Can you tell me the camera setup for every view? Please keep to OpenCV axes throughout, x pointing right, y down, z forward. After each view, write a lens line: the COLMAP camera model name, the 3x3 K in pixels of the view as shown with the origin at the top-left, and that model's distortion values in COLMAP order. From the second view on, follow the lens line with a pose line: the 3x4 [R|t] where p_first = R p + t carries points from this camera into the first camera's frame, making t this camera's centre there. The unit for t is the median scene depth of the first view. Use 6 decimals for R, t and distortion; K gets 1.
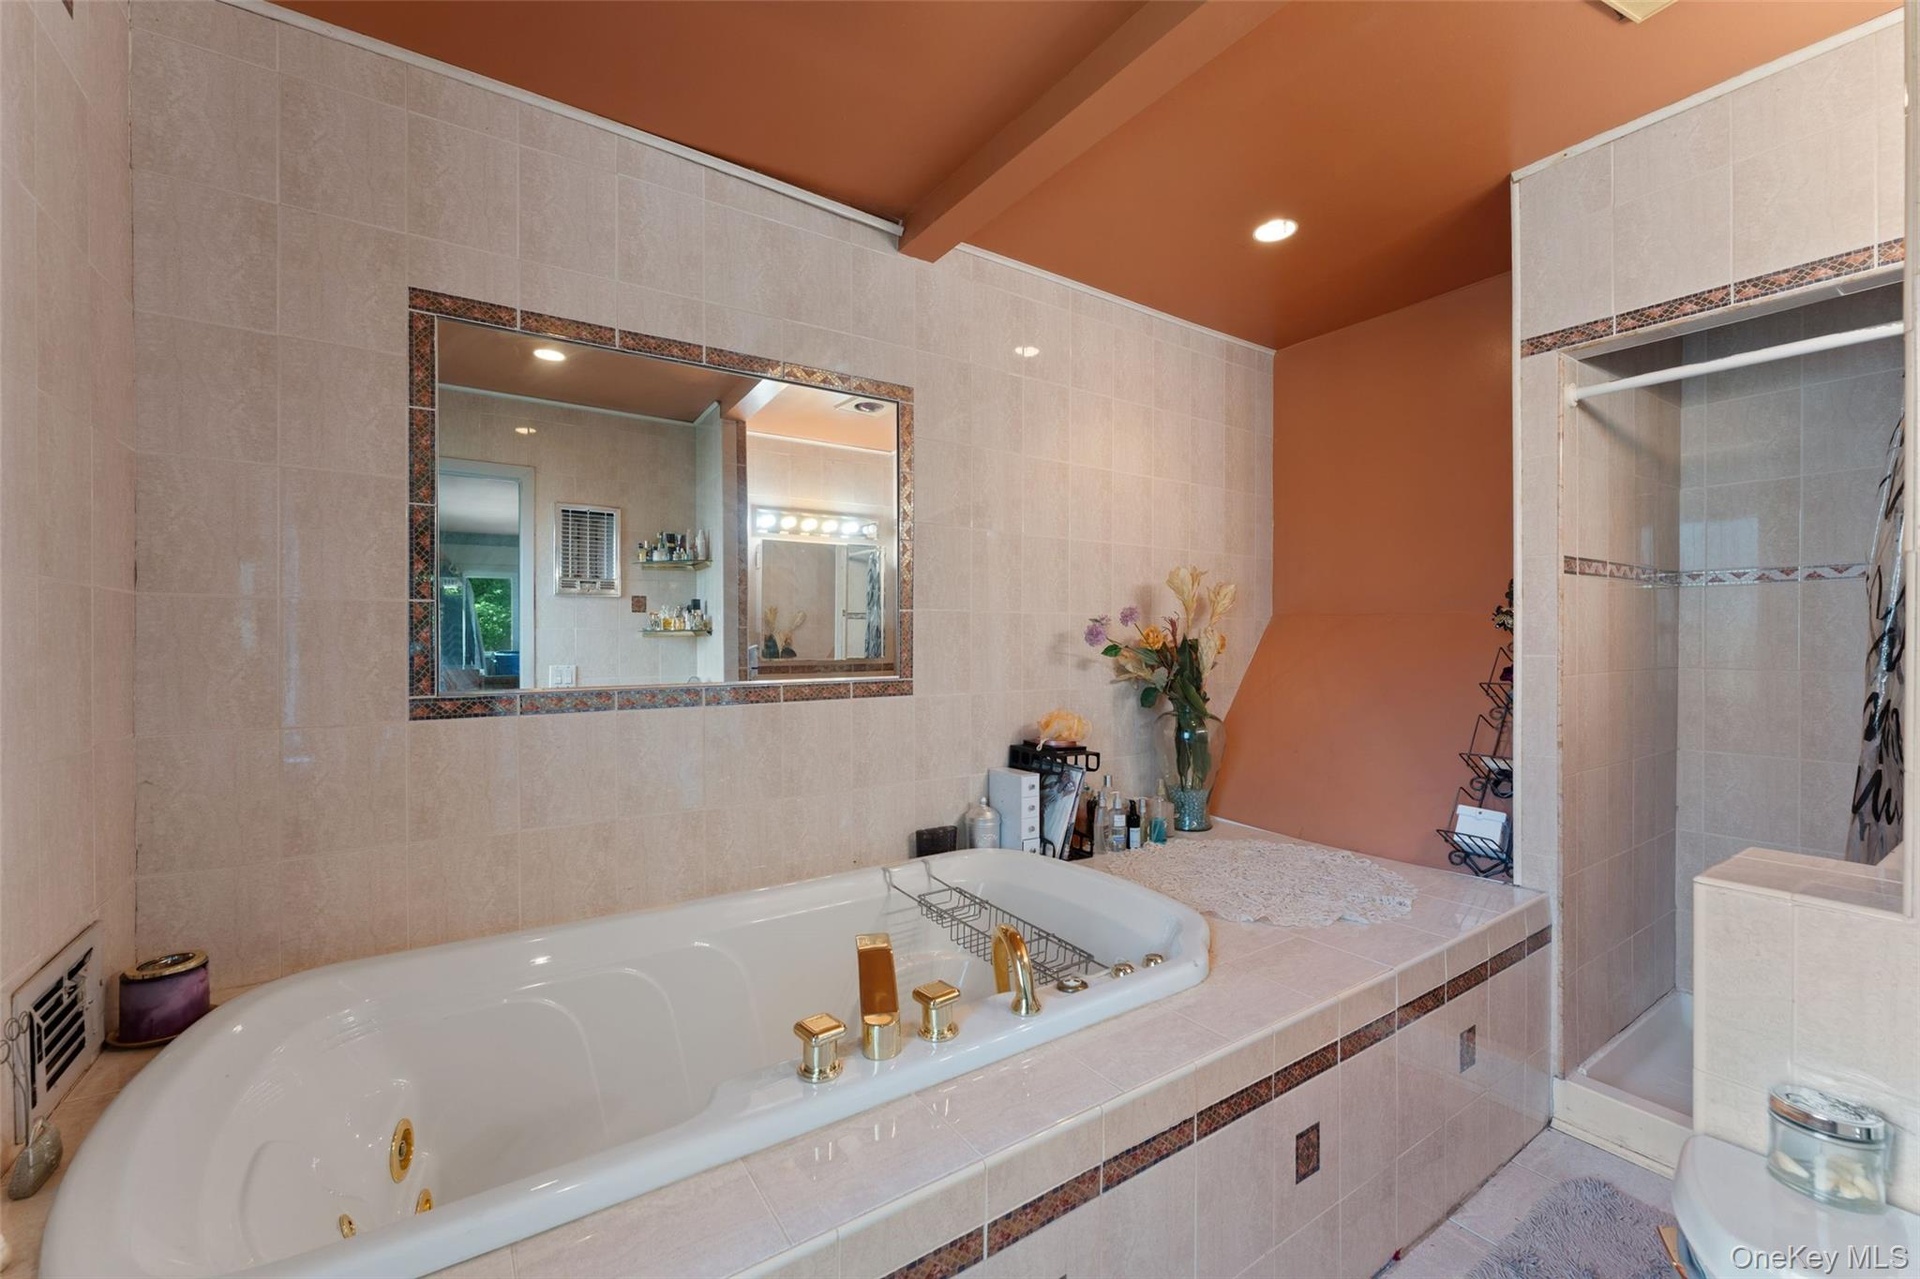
lens RADIAL K [[851.9, 0, 951.4], [0, 851.9, 650.9], [0, 0, 1]] dist [-0.004892, 0.000824]
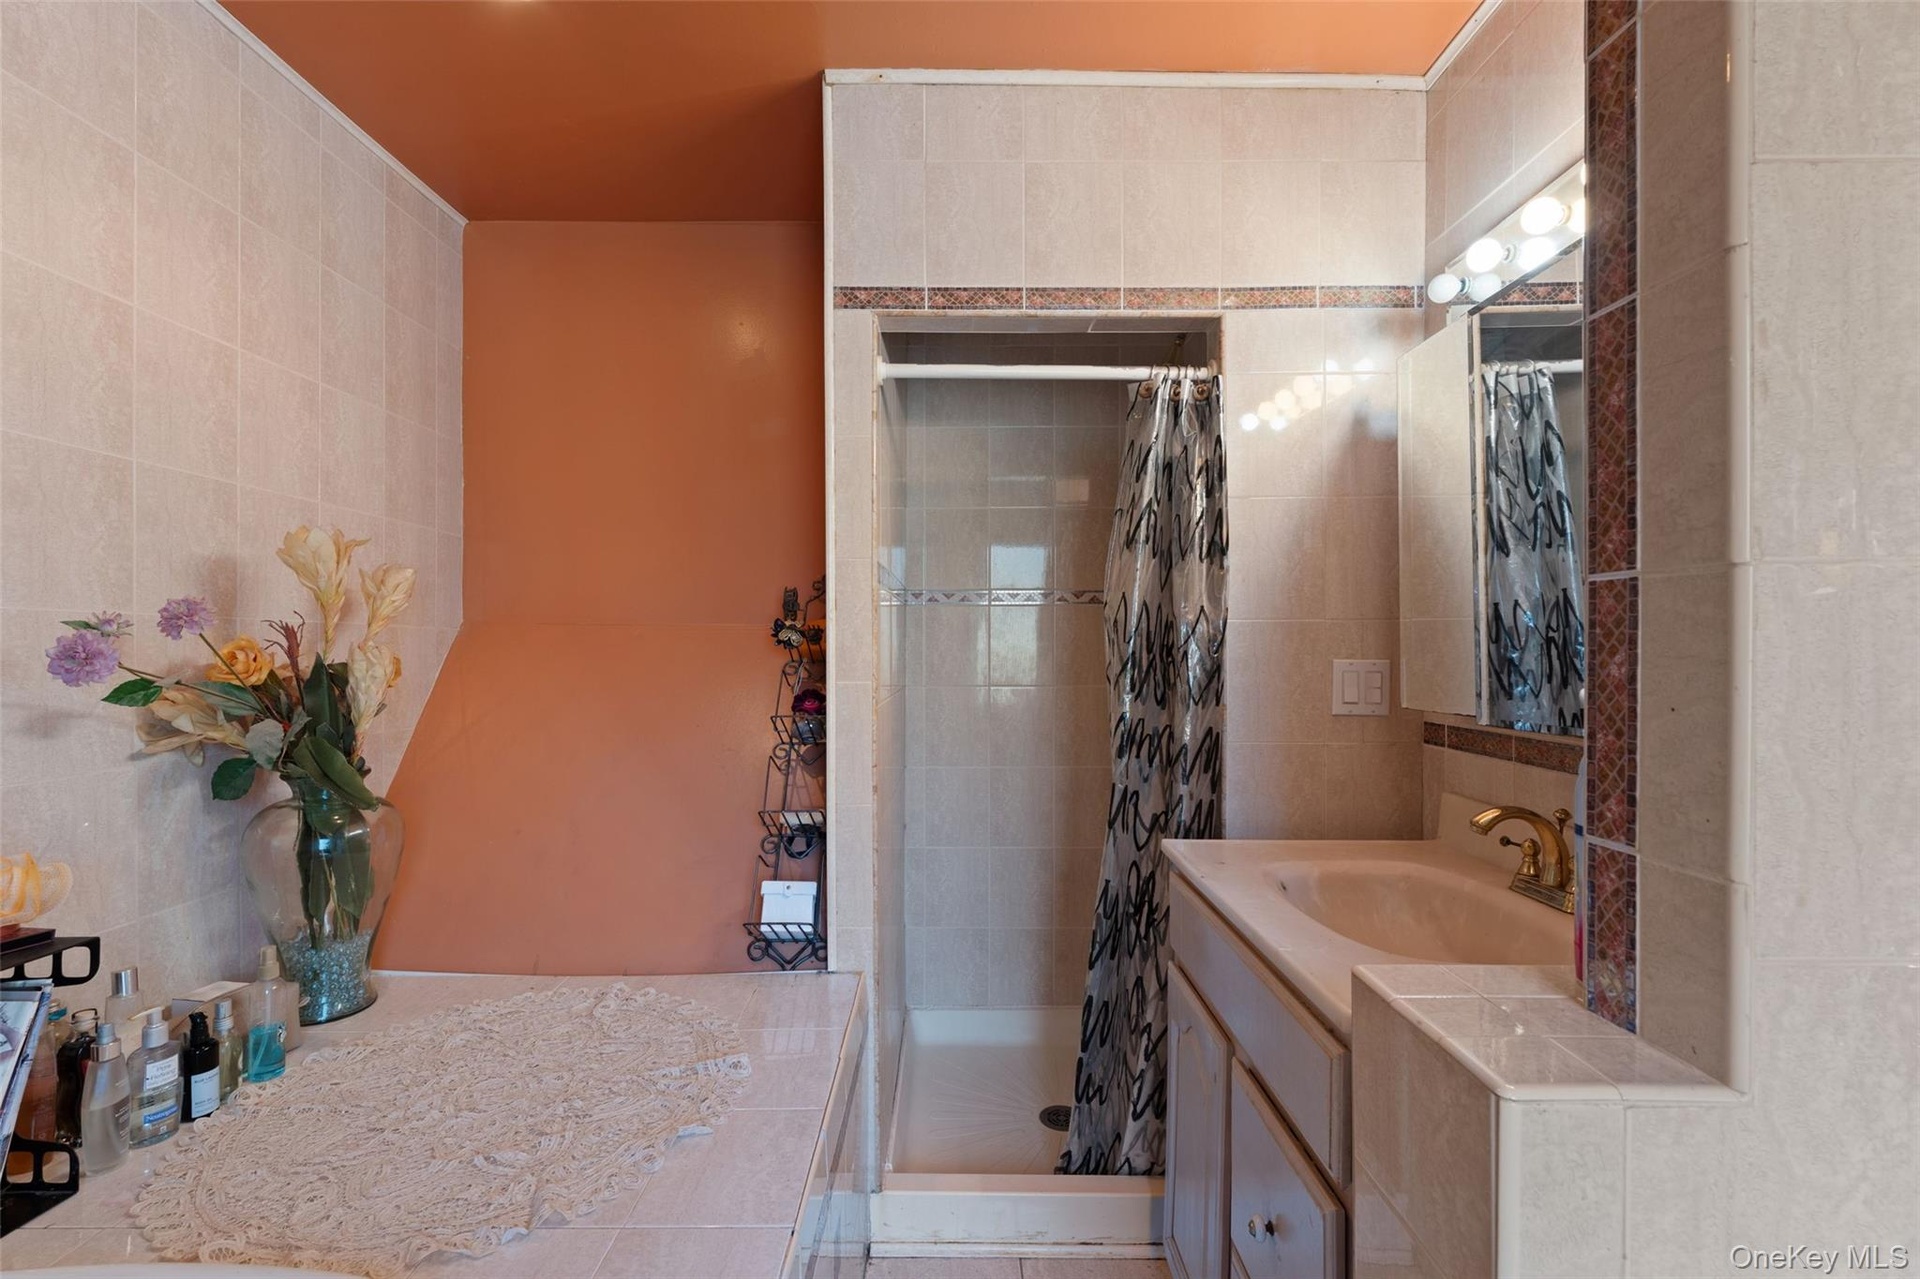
lens RADIAL K [[851.9, 0, 951.4], [0, 851.9, 650.9], [0, 0, 1]] dist [-0.004892, 0.000824]
pose [[0.570718, -0.001921, 0.821144, 0.065119], [0.008388, 0.999959, -0.003491, -0.016930], [-0.821103, 0.008880, 0.570711, 0.381965]]
